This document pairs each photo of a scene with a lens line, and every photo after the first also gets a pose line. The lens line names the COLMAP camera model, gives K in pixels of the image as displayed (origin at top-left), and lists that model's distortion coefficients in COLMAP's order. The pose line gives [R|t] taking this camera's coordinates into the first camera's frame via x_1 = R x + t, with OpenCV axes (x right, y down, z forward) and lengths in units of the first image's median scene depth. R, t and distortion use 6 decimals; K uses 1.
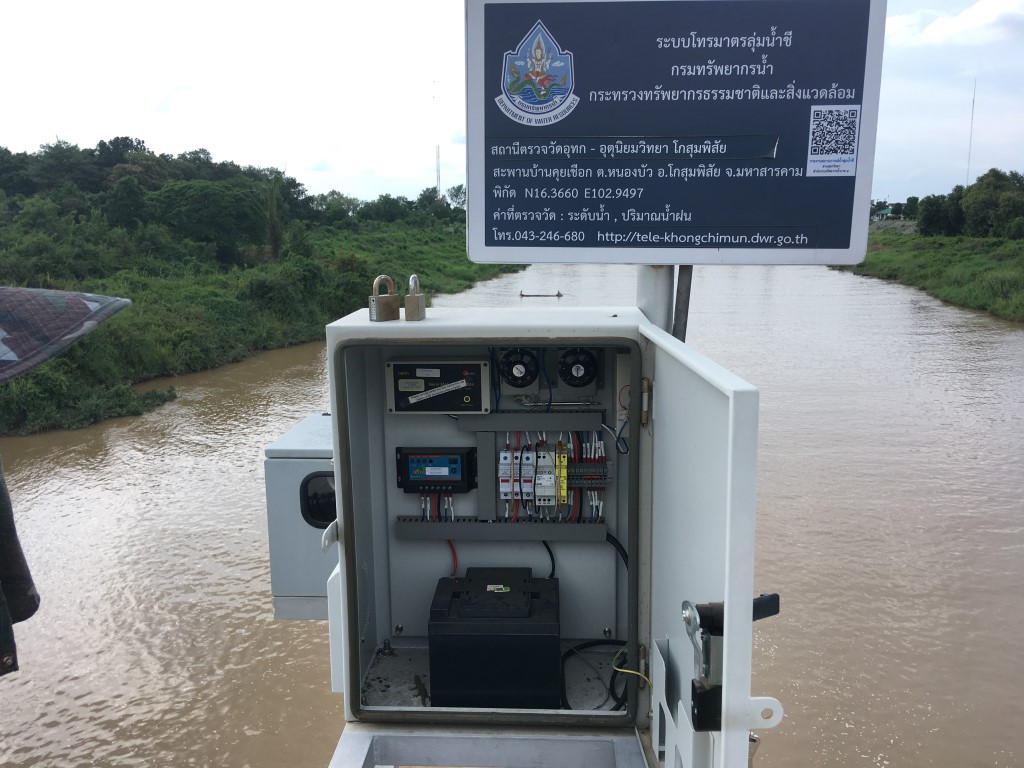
lens RADIAL K [[839.7, 0, 515.2], [0, 839.7, 366.2], [0, 0, 1]] dist [0.124997, -0.171225]
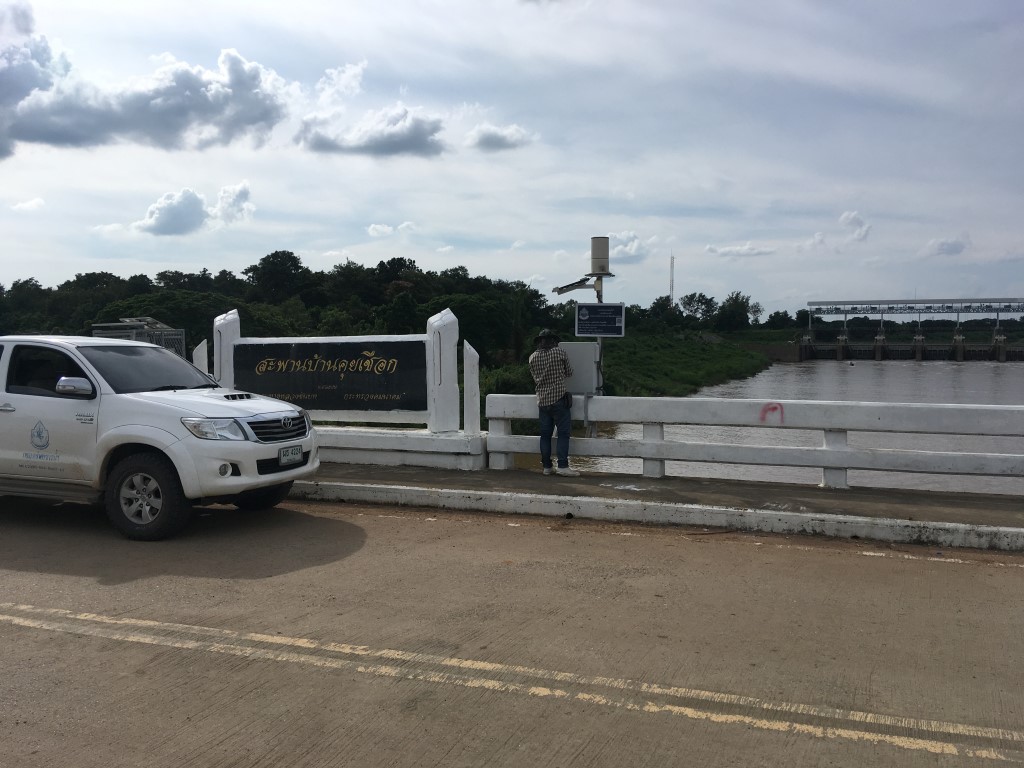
lens RADIAL K [[839.7, 0, 515.2], [0, 839.7, 366.2], [0, 0, 1]] dist [0.124997, -0.171225]
pose [[0.962724, 0.018500, -0.269853, 0.201503], [-0.052003, 0.991706, -0.117538, 0.146611], [0.265440, 0.127189, 0.955701, -0.874834]]
